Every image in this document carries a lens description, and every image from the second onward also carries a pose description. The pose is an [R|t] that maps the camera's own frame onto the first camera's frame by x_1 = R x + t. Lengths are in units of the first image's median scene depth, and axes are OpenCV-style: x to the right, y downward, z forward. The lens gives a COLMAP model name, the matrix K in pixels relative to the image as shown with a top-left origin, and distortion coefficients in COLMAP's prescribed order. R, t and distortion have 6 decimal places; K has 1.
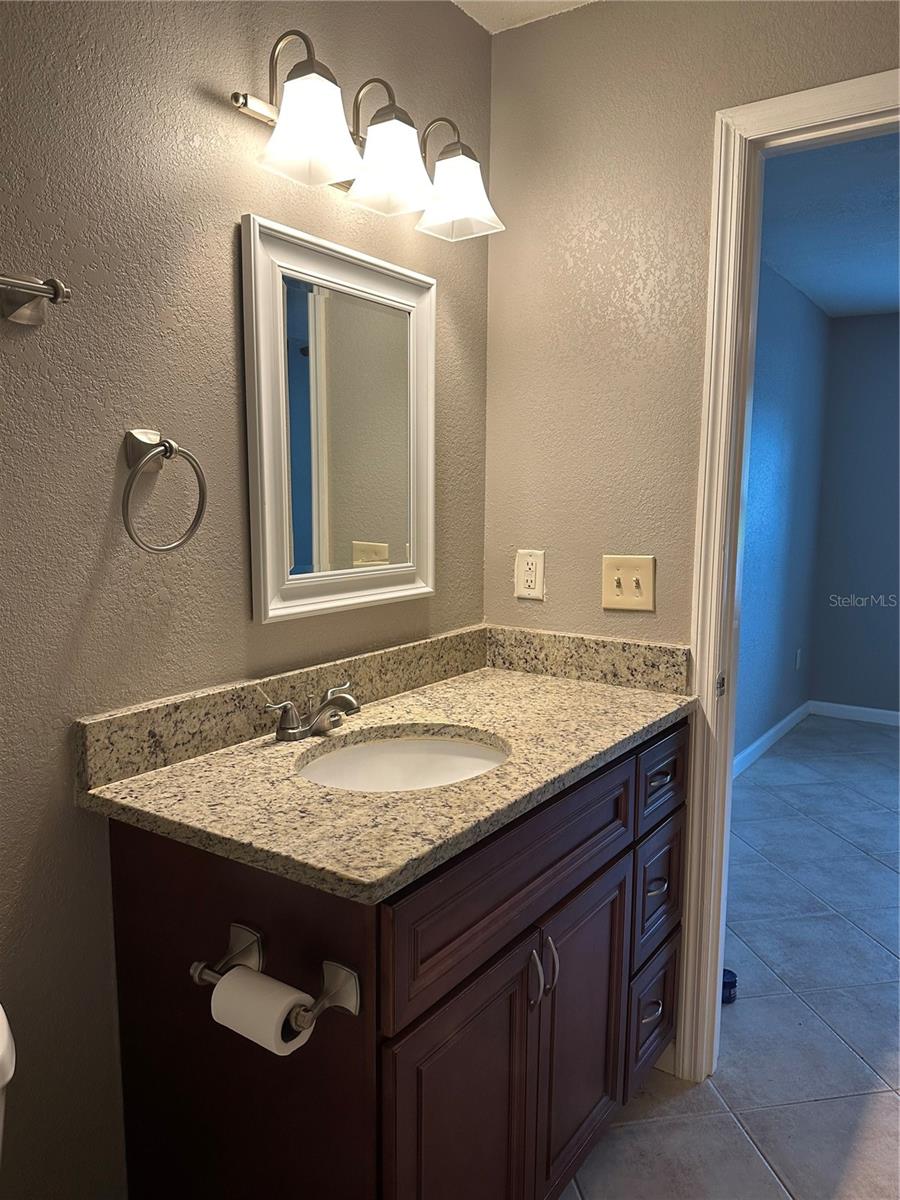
lens RADIAL K [[854.5, 0, 452.6], [0, 854.5, 602.2], [0, 0, 1]] dist [0.042833, -0.052865]
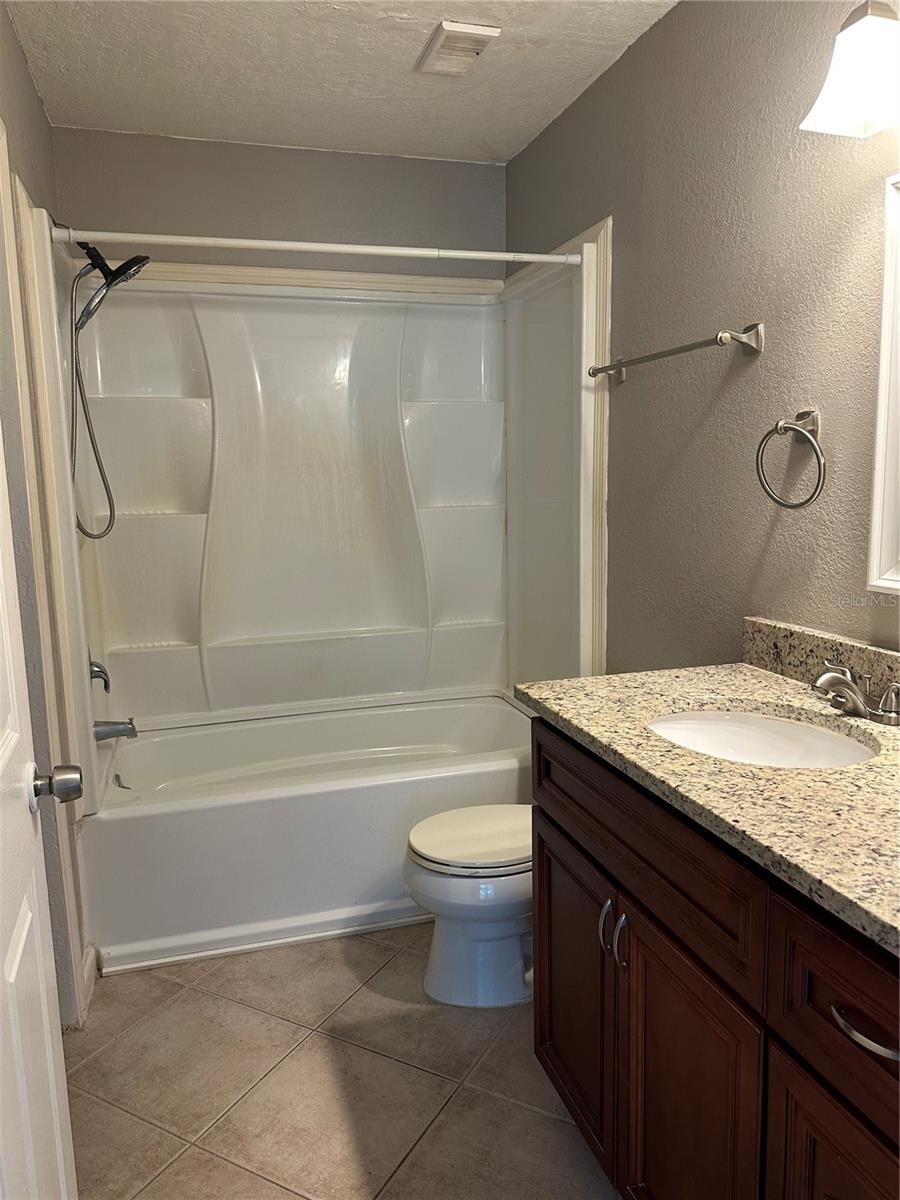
lens RADIAL K [[854.5, 0, 447.5], [0, 854.5, 596.1], [0, 0, 1]] dist [0.042833, -0.052865]
pose [[-0.623049, 0.122307, -0.772561, 0.944835], [-0.079369, 0.972715, 0.218003, -0.162333], [0.778146, 0.197144, -0.596342, 1.347257]]
